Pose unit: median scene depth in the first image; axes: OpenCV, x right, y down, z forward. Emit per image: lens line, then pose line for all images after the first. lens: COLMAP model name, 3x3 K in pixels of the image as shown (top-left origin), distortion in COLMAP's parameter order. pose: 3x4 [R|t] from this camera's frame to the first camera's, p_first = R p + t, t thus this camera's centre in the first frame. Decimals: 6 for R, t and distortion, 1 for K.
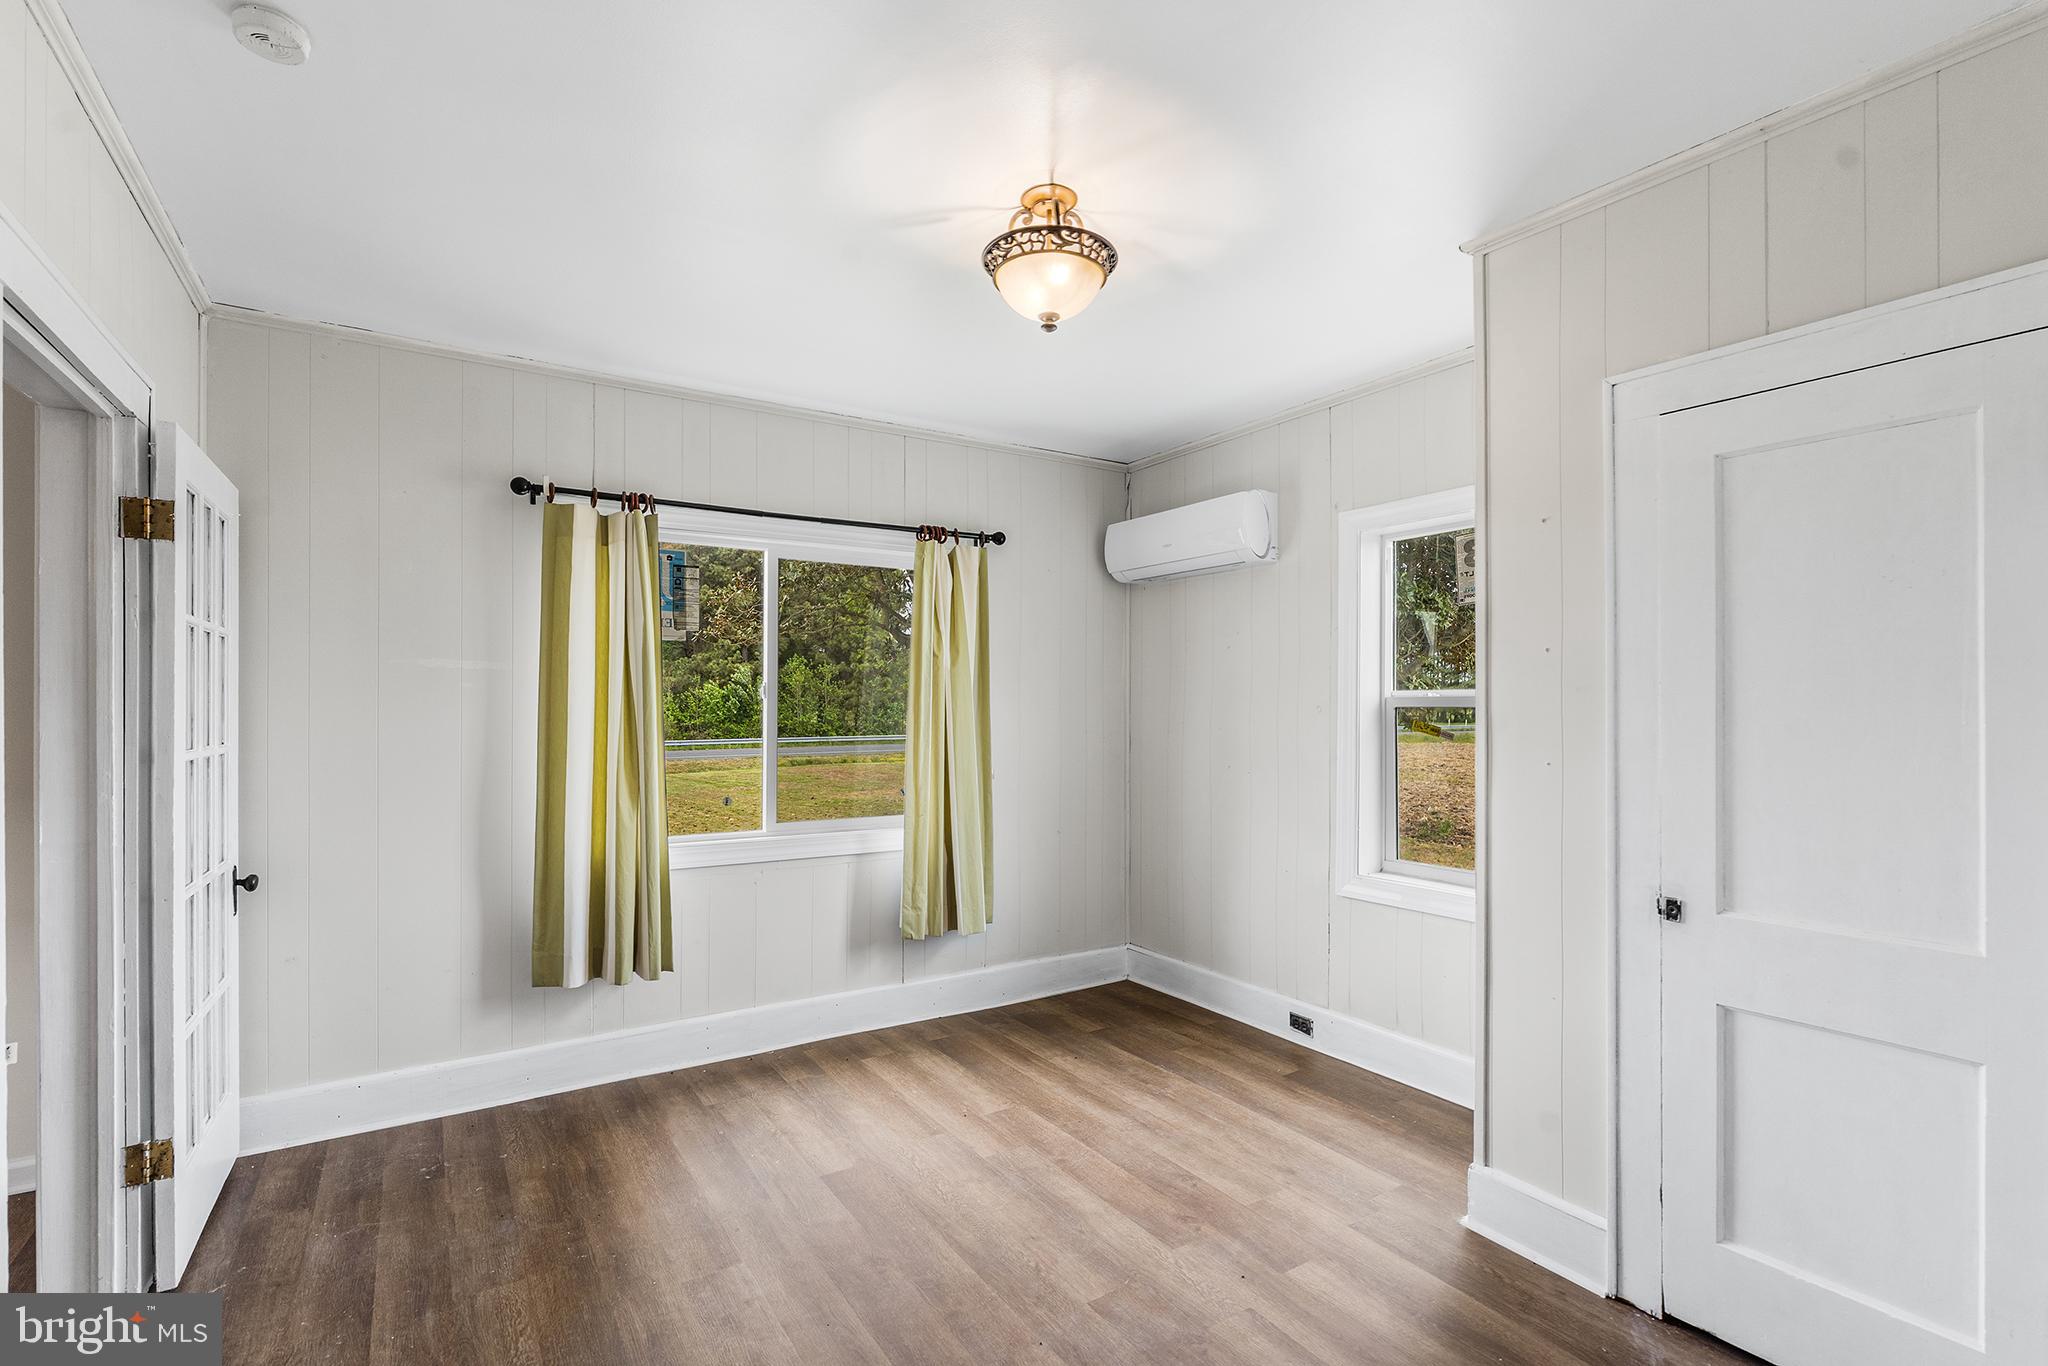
lens RADIAL K [[931.6, 0, 1027.2], [0, 931.6, 685.5], [0, 0, 1]] dist [-0.005388, 0.000484]
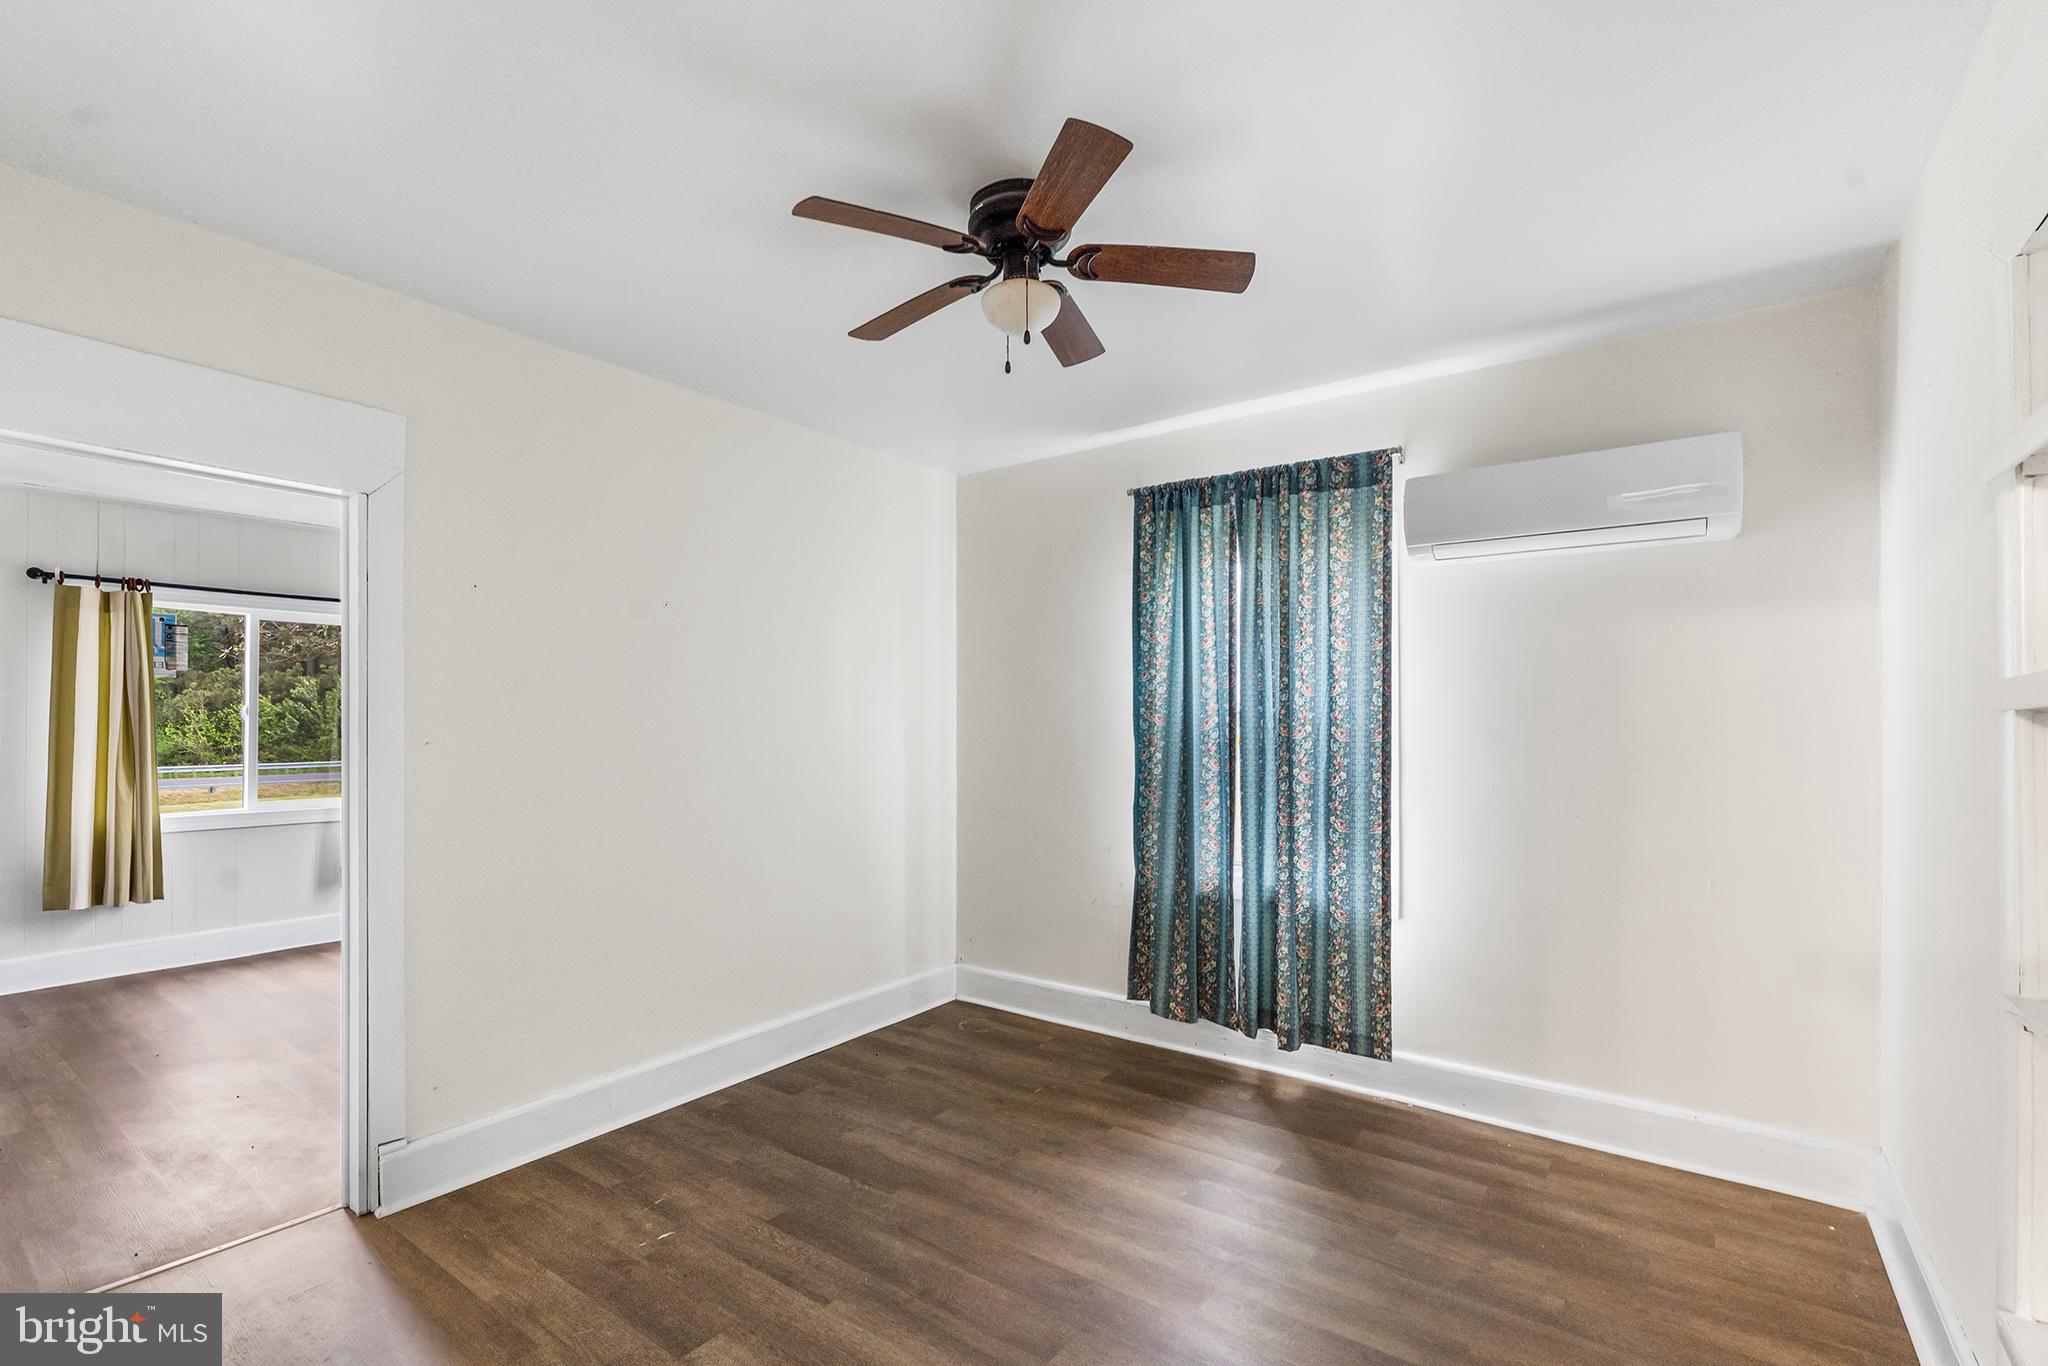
lens RADIAL K [[929.1, 0, 1018.8], [0, 929.1, 702.0], [0, 0, 1]] dist [-0.009206, 0.001175]
pose [[0.937808, 0.004742, 0.347122, 0.394846], [-0.004311, 0.999989, -0.002013, -0.011310], [-0.347128, 0.000392, 0.937818, -0.870894]]
